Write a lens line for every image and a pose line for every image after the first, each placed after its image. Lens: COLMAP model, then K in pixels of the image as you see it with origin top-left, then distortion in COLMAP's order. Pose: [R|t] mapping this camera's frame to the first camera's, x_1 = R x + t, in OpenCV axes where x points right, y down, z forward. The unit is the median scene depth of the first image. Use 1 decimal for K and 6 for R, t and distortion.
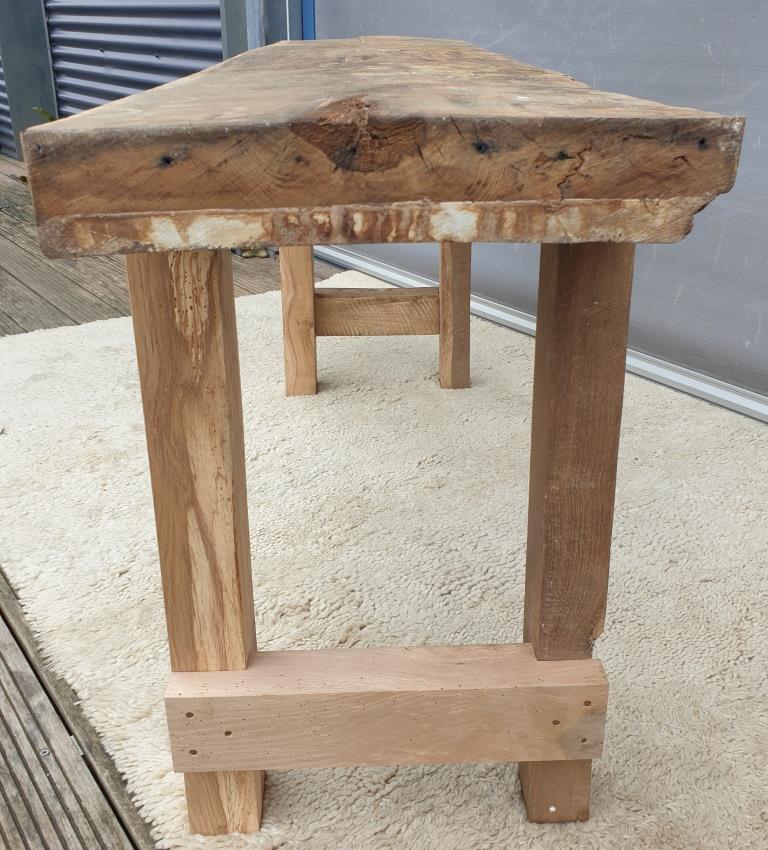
lens RADIAL K [[897.5, 0, 391.2], [0, 897.5, 398.1], [0, 0, 1]] dist [0.163737, -0.447115]
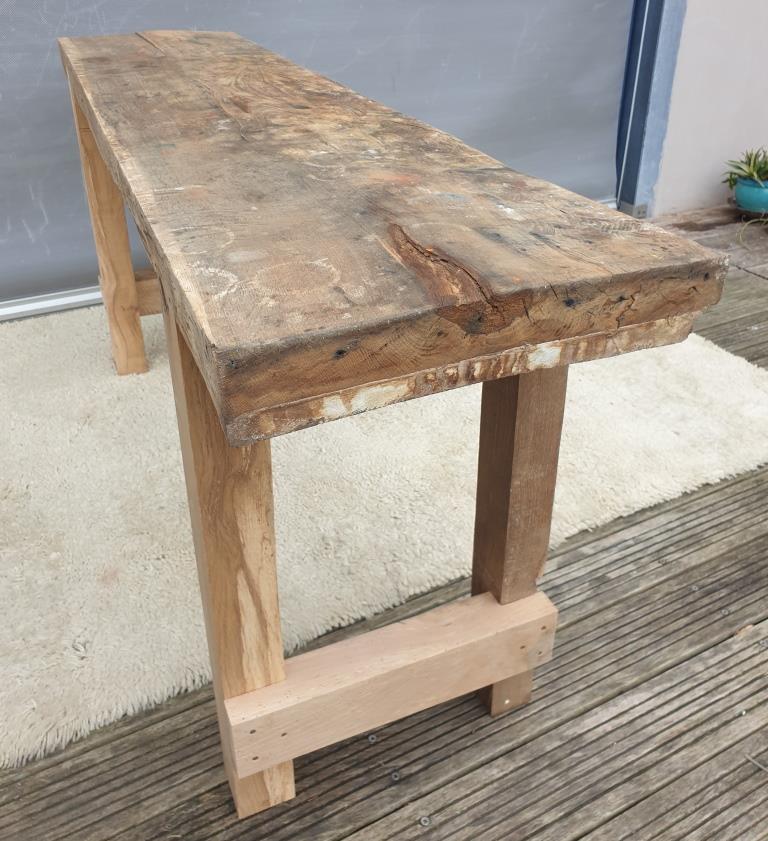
lens RADIAL K [[786.8, 0, 386.0], [0, 786.8, 370.0], [0, 0, 1]] dist [0.186310, -0.576753]
pose [[0.930118, -0.170787, 0.325135, -0.507526], [0.135459, 0.982411, 0.128531, -0.350146], [-0.341367, -0.075507, 0.936892, 0.024940]]
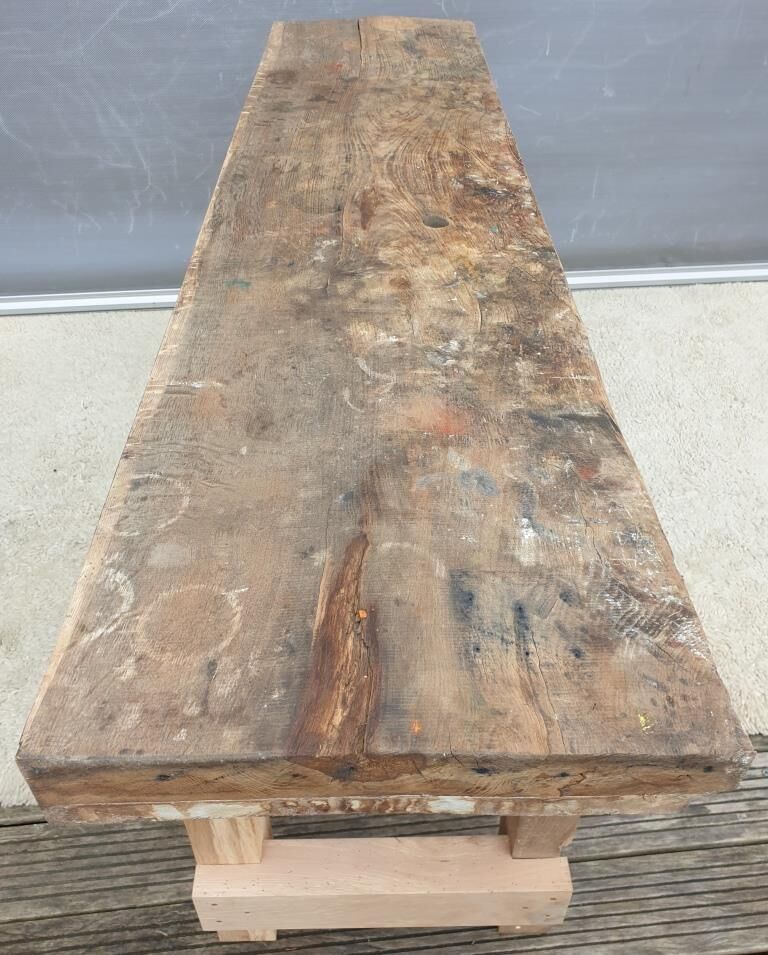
lens RADIAL K [[830.6, 0, 374.2], [0, 830.6, 475.9], [0, 0, 1]] dist [0.151865, -0.443890]
pose [[0.999828, 0.011890, -0.014222, -0.007292], [-0.007014, 0.952820, 0.303454, -0.825233], [0.017159, -0.303302, 0.952740, 0.221771]]
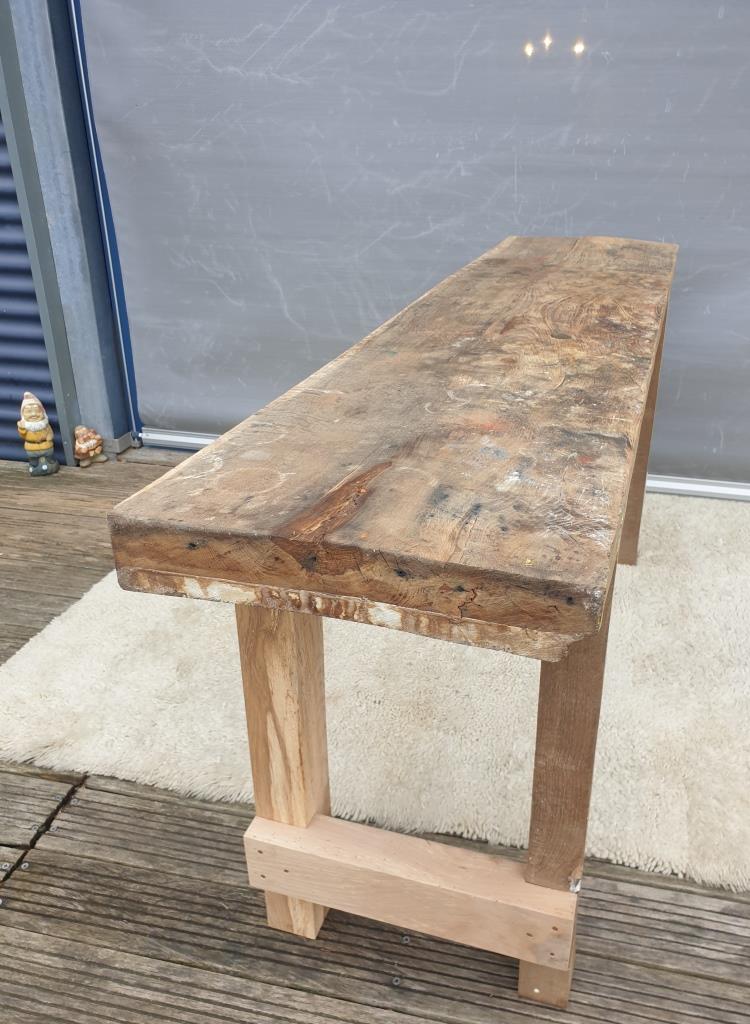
lens RADIAL K [[815.8, 0, 410.0], [0, 815.8, 541.7], [0, 0, 1]] dist [0.125607, -0.254381]
pose [[0.945655, 0.159140, -0.283569, 0.428238], [-0.133259, 0.985128, 0.108462, -0.437817], [0.296613, -0.064780, 0.952798, -0.126852]]
